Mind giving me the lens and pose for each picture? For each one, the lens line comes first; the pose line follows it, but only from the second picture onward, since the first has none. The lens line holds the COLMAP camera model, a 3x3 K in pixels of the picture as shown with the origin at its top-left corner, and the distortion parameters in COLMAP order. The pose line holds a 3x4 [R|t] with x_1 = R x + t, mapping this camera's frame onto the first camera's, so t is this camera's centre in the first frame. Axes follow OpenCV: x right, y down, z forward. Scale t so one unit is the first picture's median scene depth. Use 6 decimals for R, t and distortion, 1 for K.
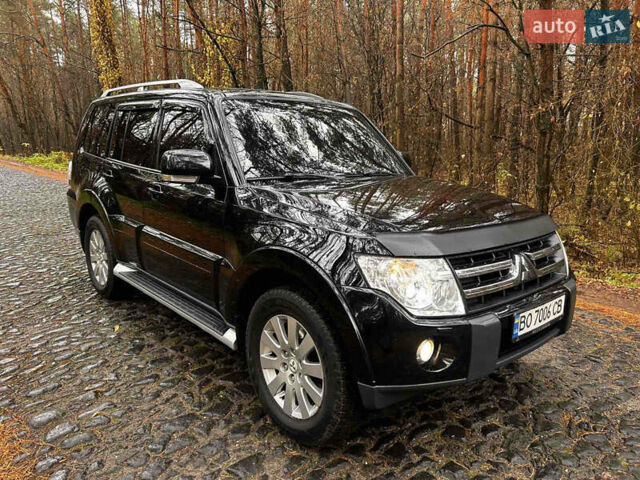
lens RADIAL K [[482.1, 0, 320.0], [0, 482.1, 240.0], [0, 0, 1]] dist [0.011984, -0.013573]
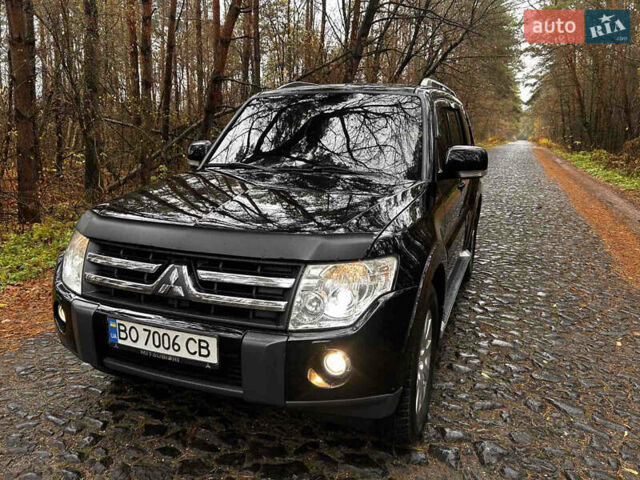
lens RADIAL K [[482.1, 0, 320.0], [0, 482.1, 240.0], [0, 0, 1]] dist [0.011984, -0.013573]
pose [[0.467882, 0.180838, -0.865092, 1.100616], [-0.175412, 0.978370, 0.109646, -0.129693], [0.866209, 0.100446, 0.489483, 0.710763]]
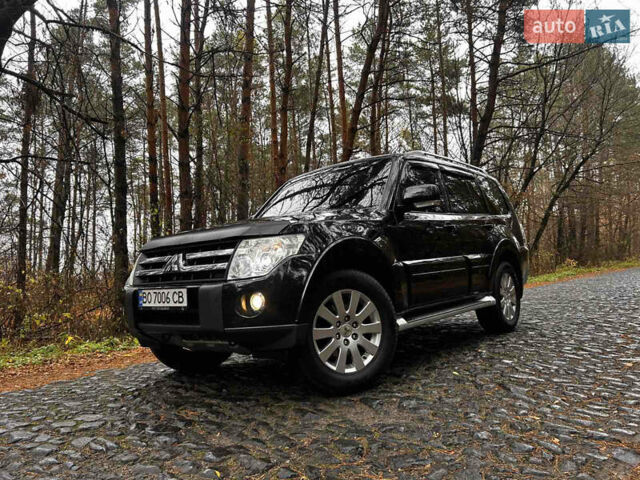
lens RADIAL K [[482.1, 0, 320.0], [0, 482.1, 240.0], [0, 0, 1]] dist [0.011984, -0.013573]
pose [[0.173889, -0.087782, -0.980845, 1.577989], [-0.123747, 0.986176, -0.110198, 0.080003], [0.976959, 0.140539, 0.160623, 1.032262]]
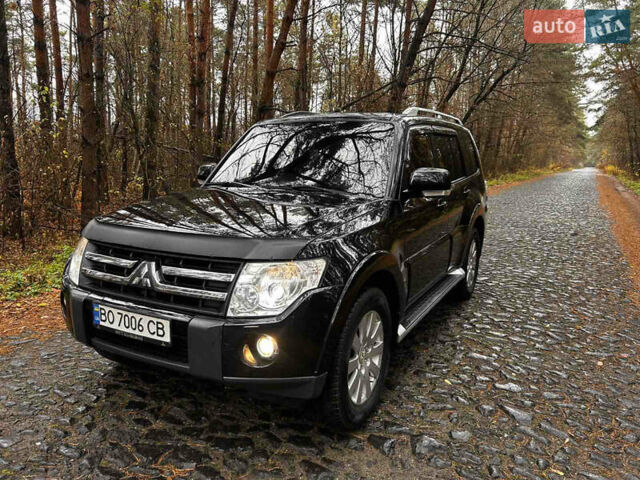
lens RADIAL K [[482.1, 0, 320.0], [0, 482.1, 240.0], [0, 0, 1]] dist [0.011984, -0.013573]
pose [[0.359413, 0.145731, -0.921729, 1.304342], [-0.190504, 0.978388, 0.080405, -0.145514], [0.913526, 0.146695, 0.379408, 0.832122]]
